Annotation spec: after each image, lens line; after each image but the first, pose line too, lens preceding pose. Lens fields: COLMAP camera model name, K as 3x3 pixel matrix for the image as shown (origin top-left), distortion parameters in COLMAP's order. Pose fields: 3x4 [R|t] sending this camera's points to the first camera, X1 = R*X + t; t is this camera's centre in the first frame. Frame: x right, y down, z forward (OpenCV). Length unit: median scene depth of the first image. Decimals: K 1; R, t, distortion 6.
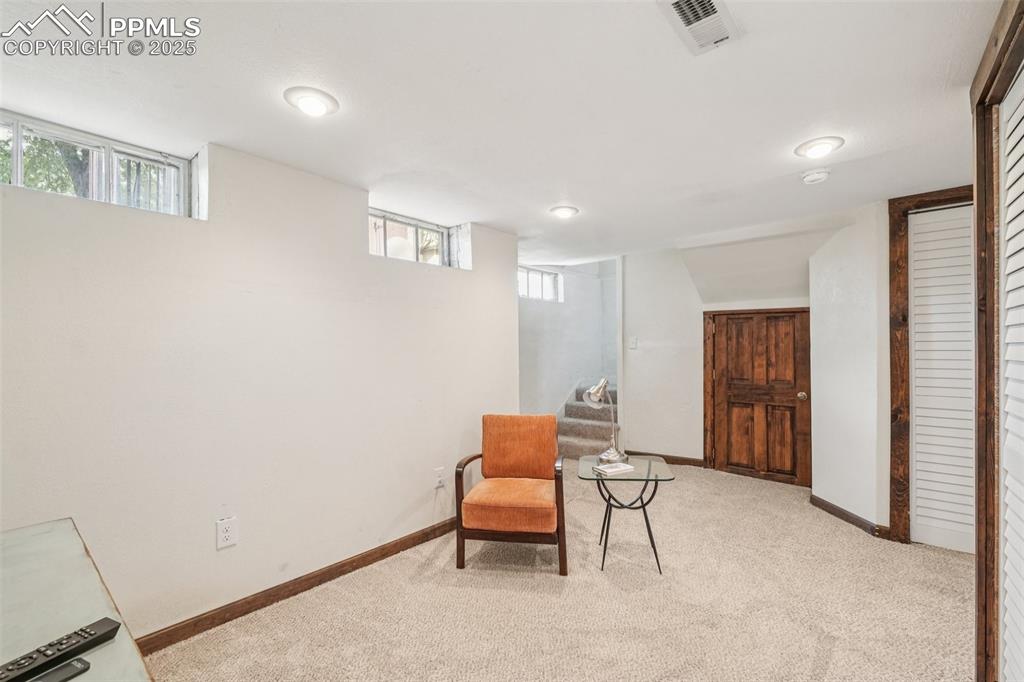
lens RADIAL K [[439.5, 0, 509.0], [0, 439.5, 345.5], [0, 0, 1]] dist [-0.002331, 0.000345]
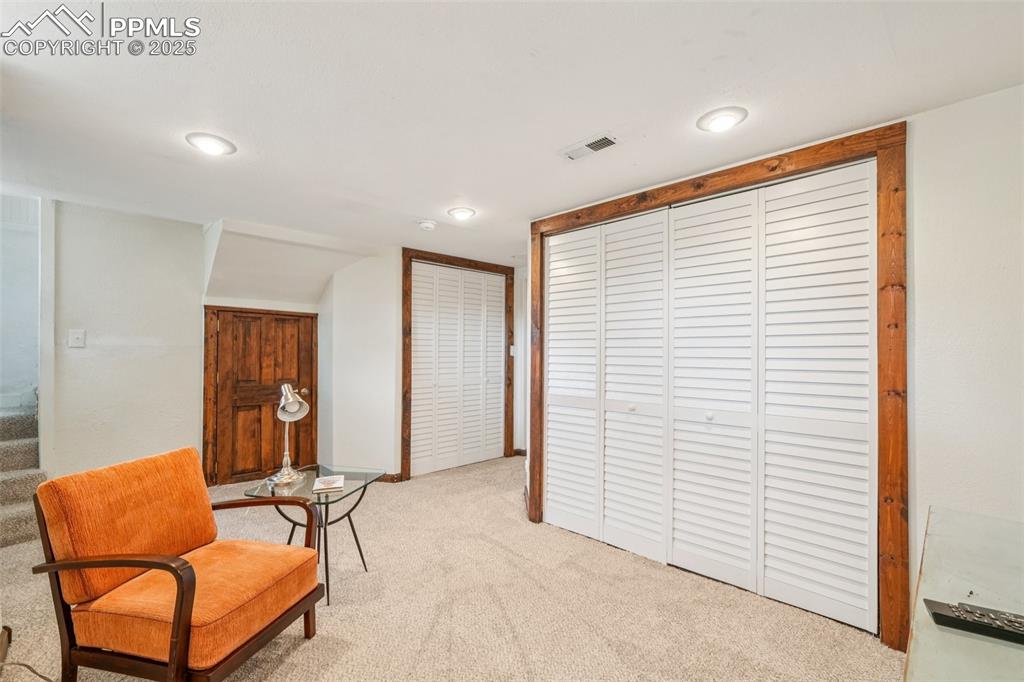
lens RADIAL K [[439.5, 0, 508.8], [0, 439.5, 348.6], [0, 0, 1]] dist [-0.002331, 0.000345]
pose [[0.089658, 0.012444, 0.995895, -0.377014], [-0.012658, 0.999855, -0.011354, 0.010015], [-0.995892, -0.011588, 0.089802, 0.354175]]
